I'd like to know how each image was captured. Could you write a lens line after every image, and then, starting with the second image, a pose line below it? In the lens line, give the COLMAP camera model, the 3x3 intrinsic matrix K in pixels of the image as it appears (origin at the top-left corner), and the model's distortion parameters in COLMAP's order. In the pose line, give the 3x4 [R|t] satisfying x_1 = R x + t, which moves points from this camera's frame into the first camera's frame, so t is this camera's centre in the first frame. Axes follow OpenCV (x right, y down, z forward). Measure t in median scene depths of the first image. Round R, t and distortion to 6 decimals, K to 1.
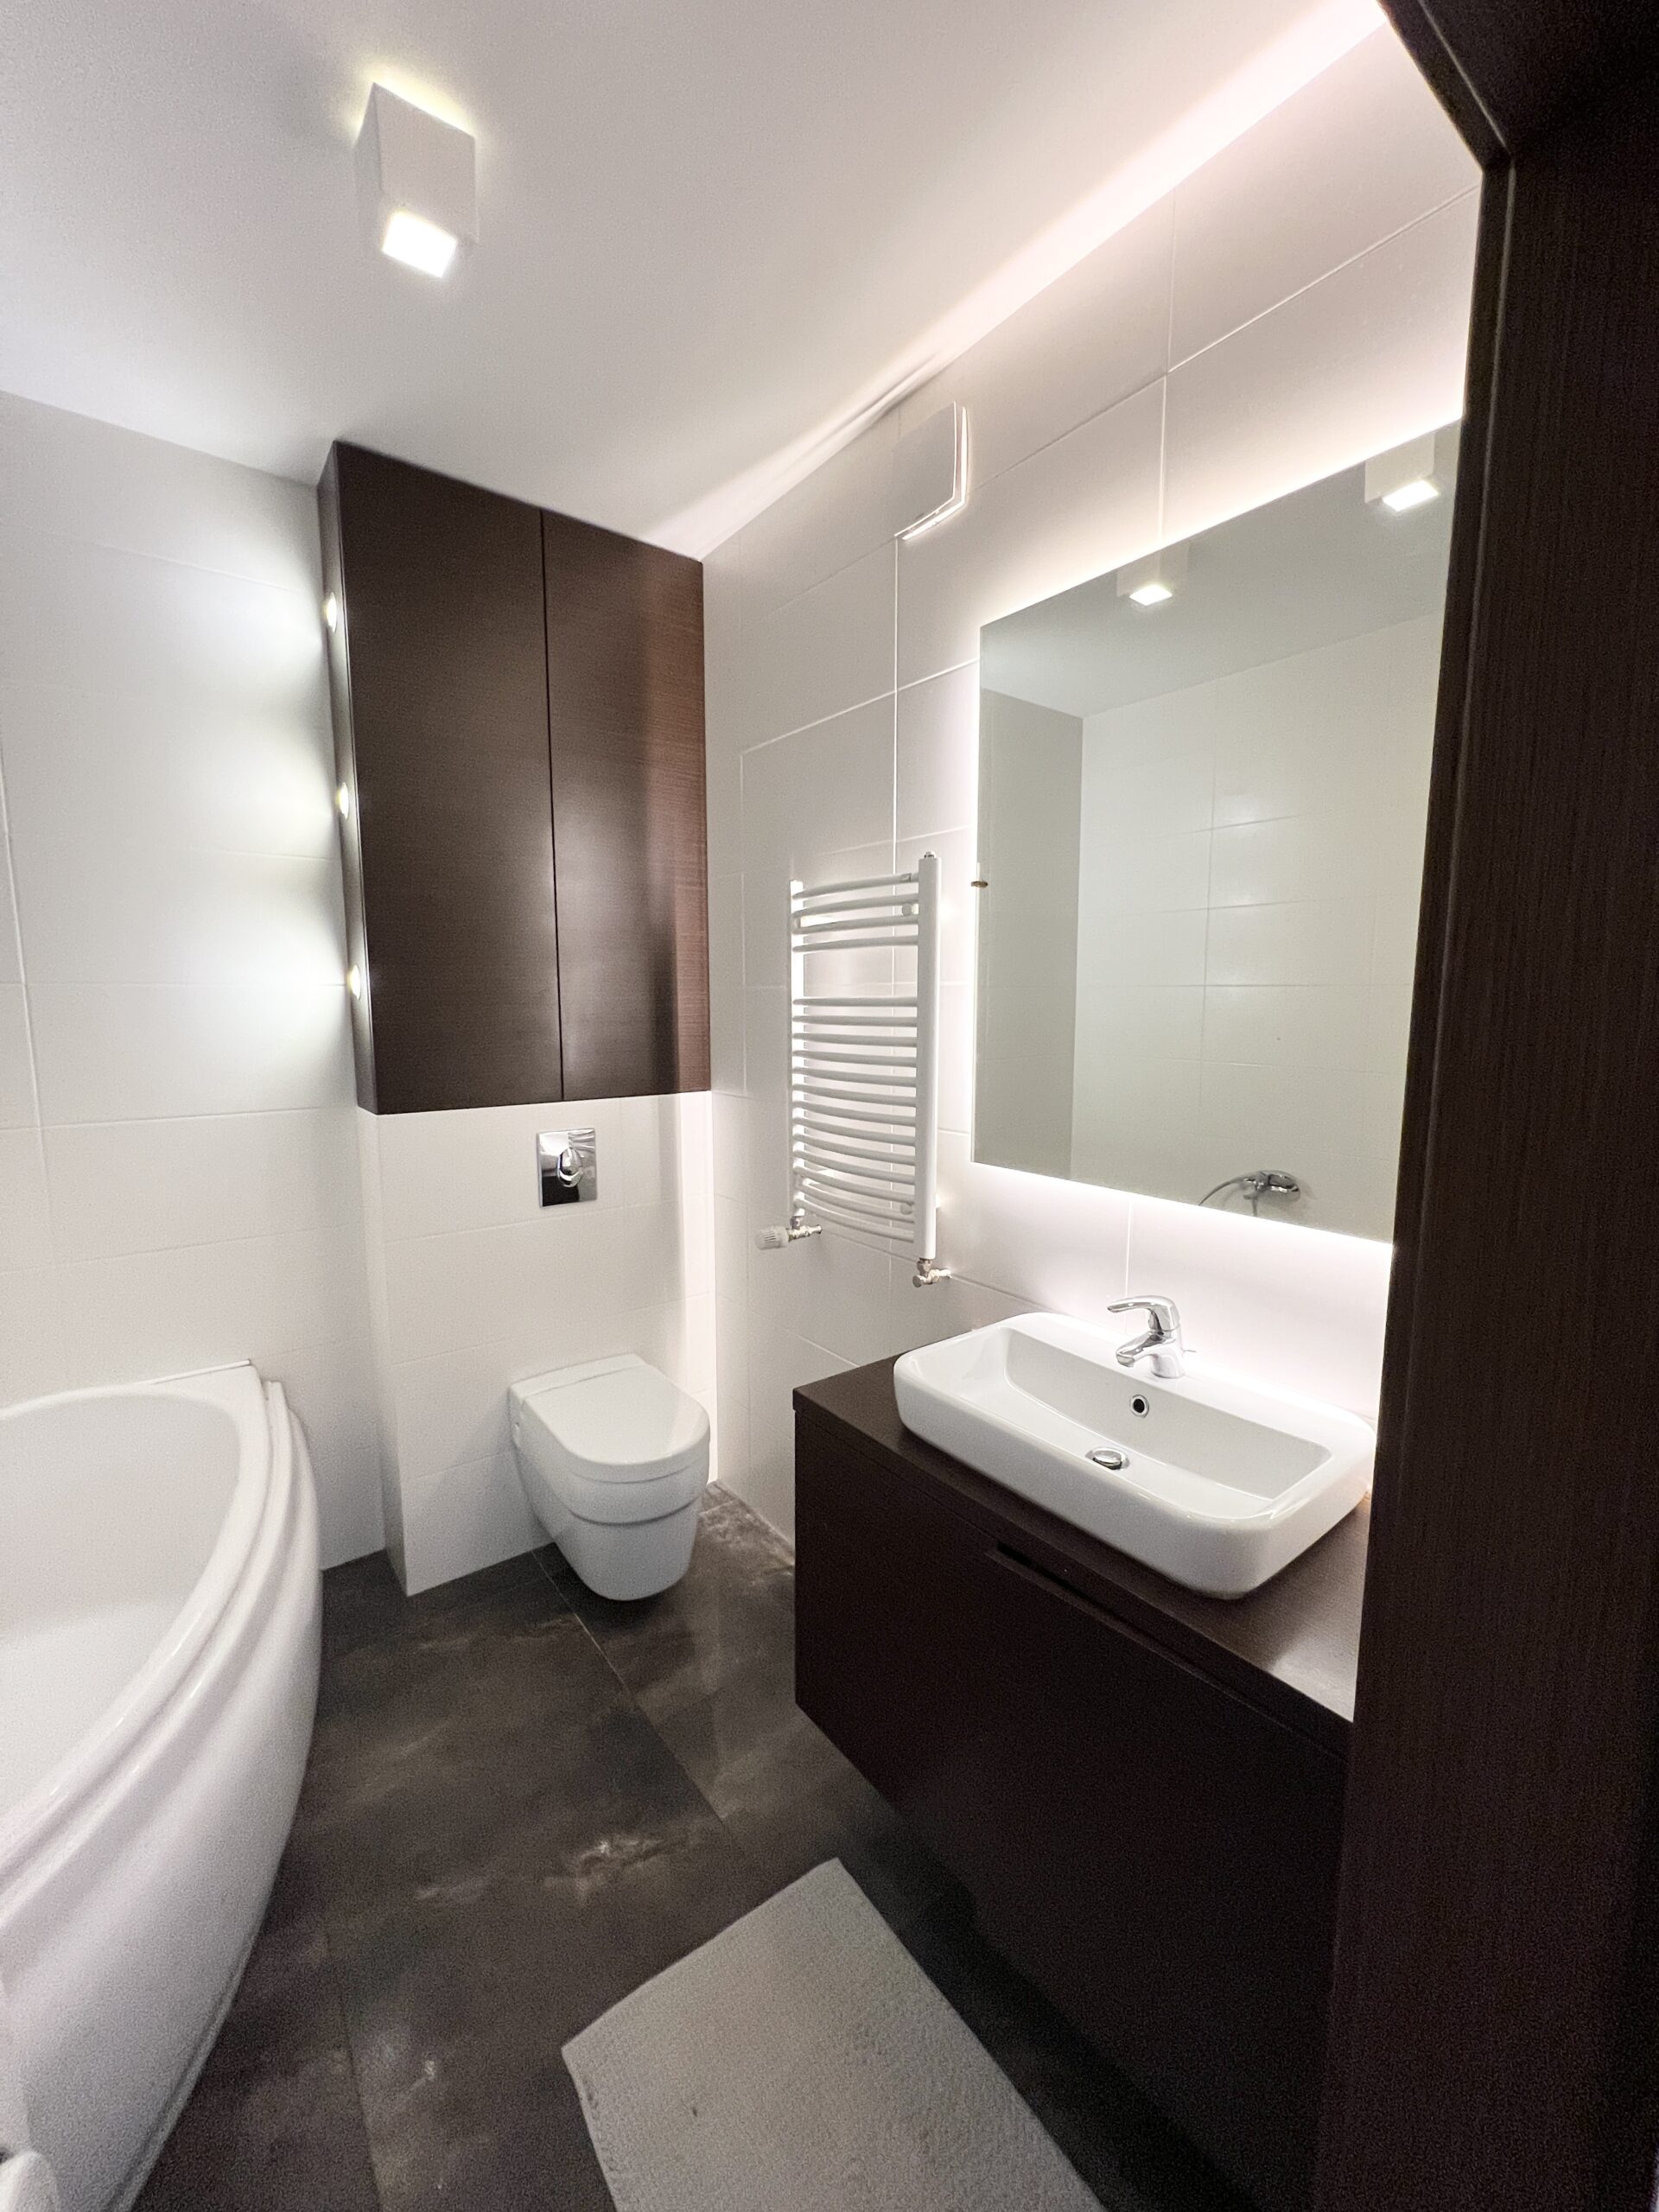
lens RADIAL K [[885.8, 0, 837.1], [0, 885.8, 1105.7], [0, 0, 1]] dist [-0.002835, 0.001041]
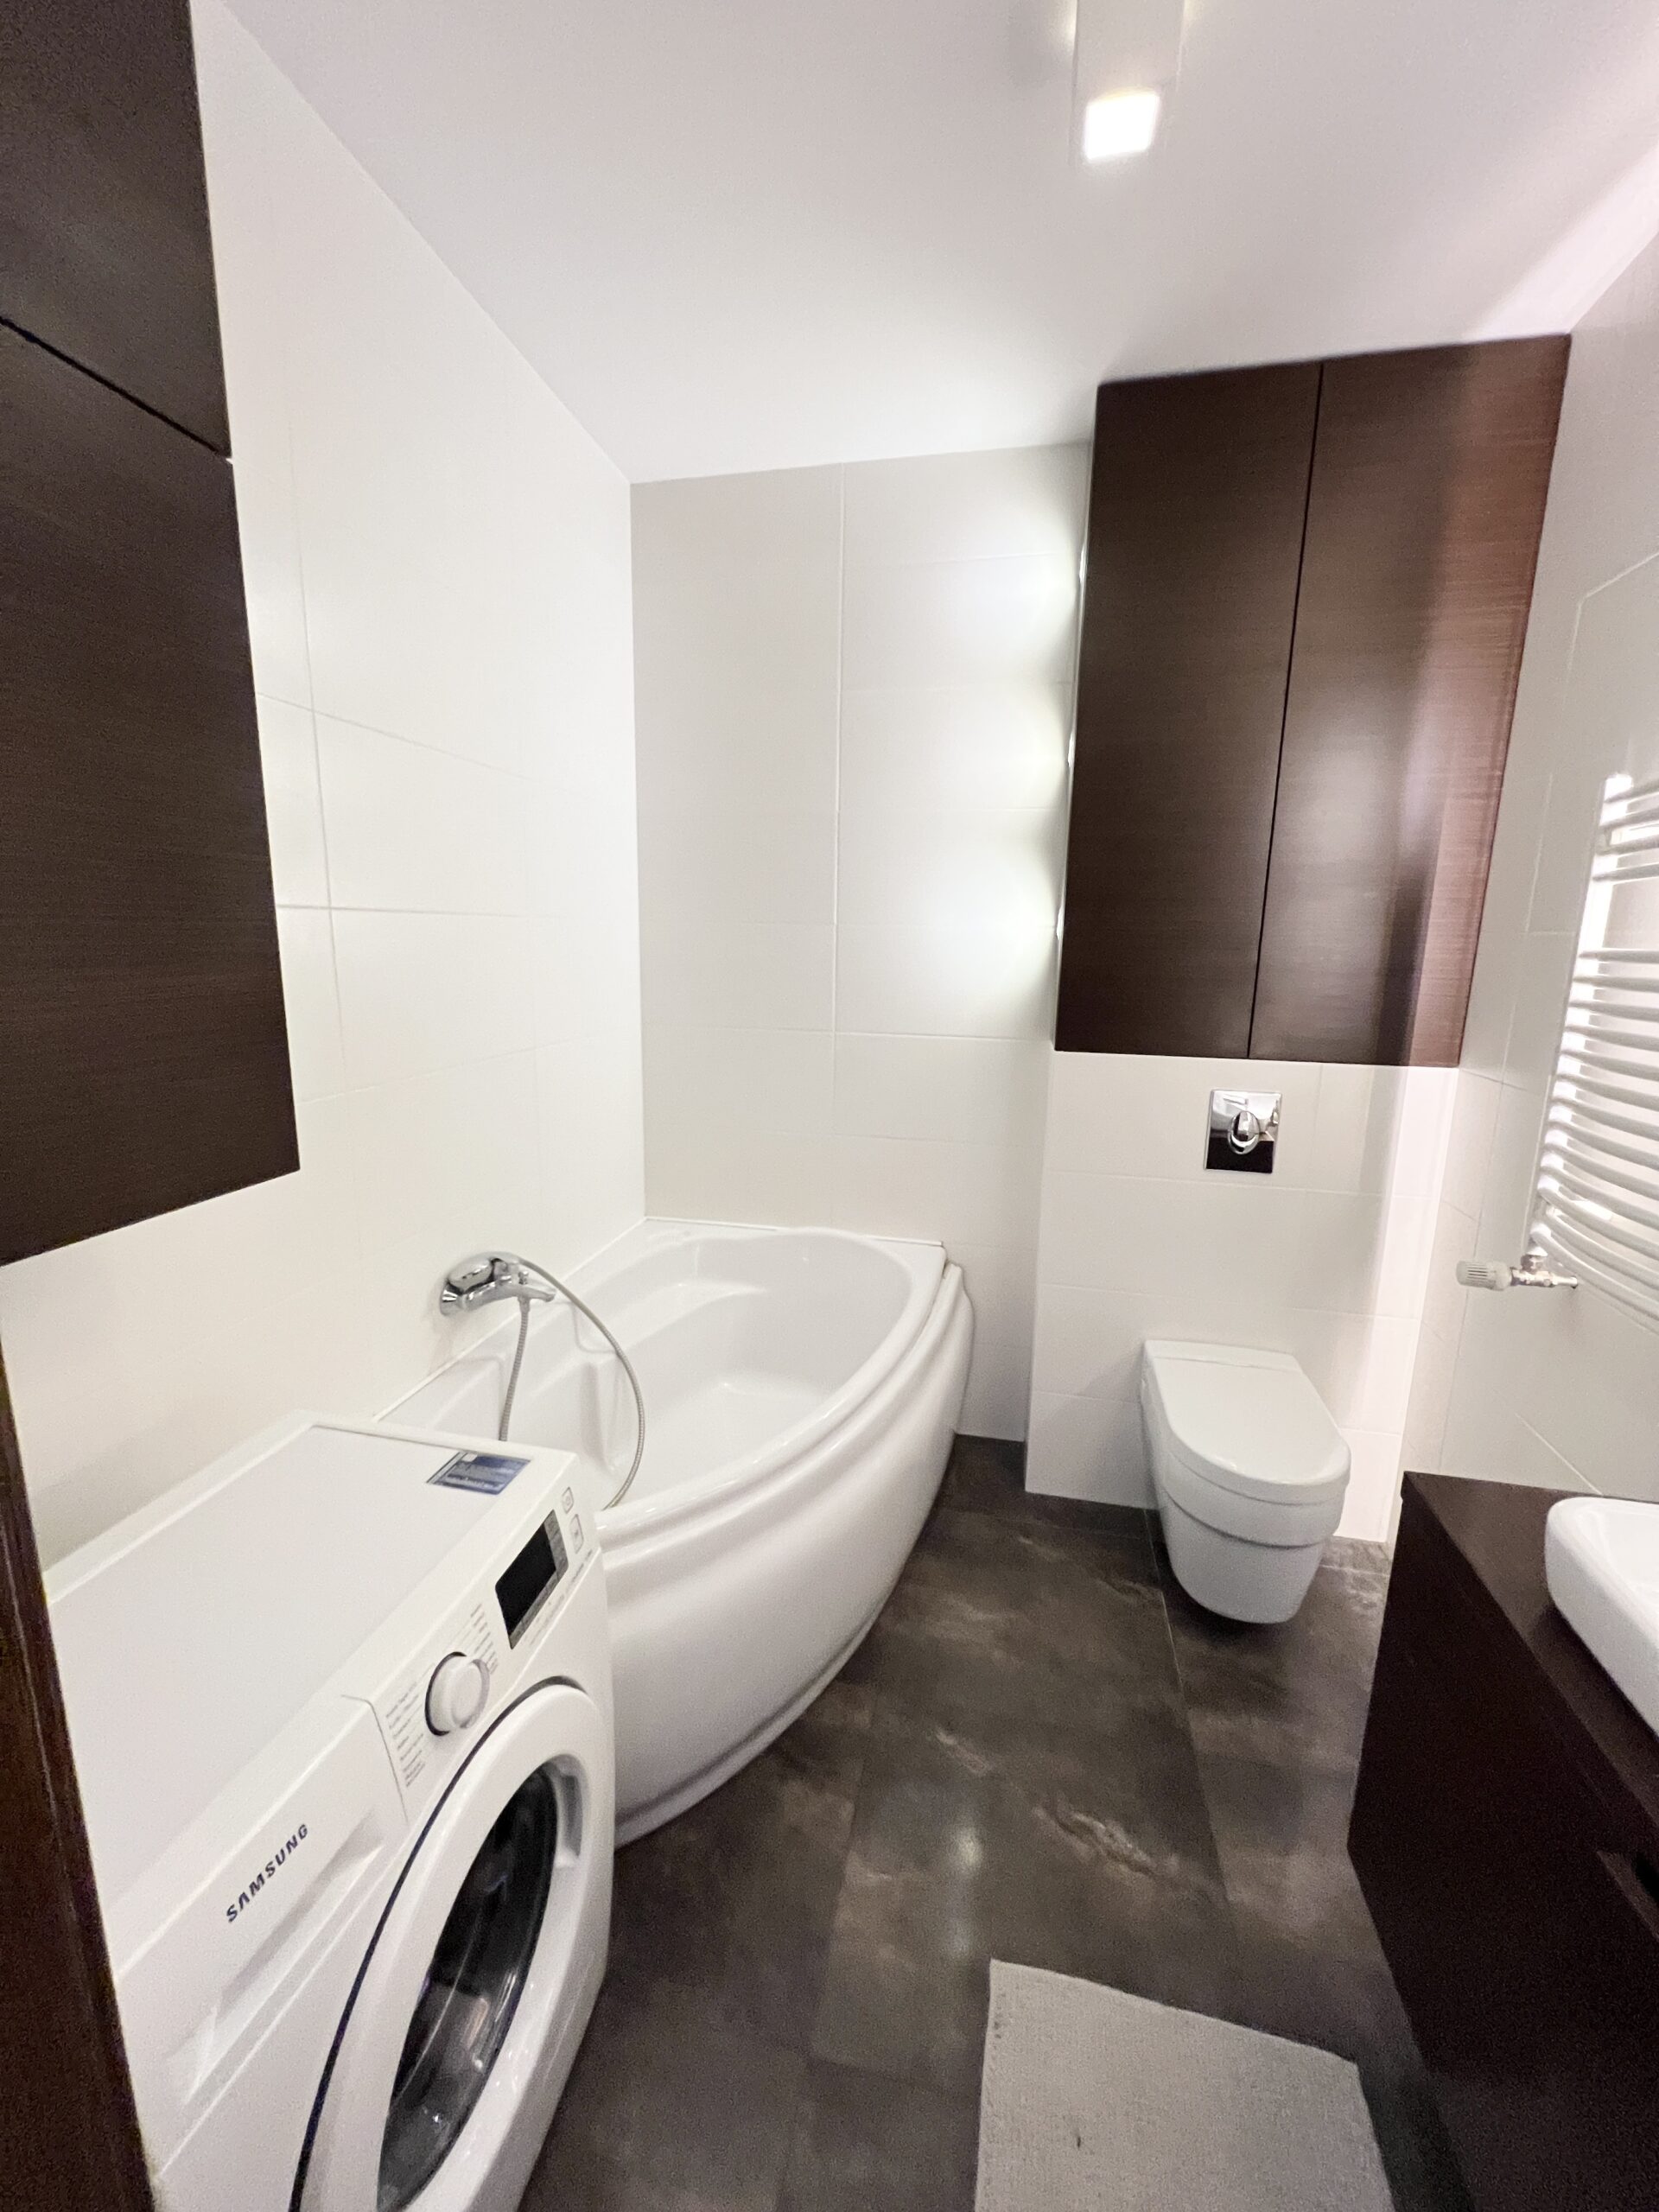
lens RADIAL K [[884.9, 0, 829.9], [0, 884.9, 1107.7], [0, 0, 1]] dist [-0.002849, 0.000784]
pose [[0.640764, 0.157139, -0.751484, 0.113363], [-0.109763, 0.987524, 0.112905, -0.012371], [0.759851, 0.010139, 0.650018, 0.100828]]
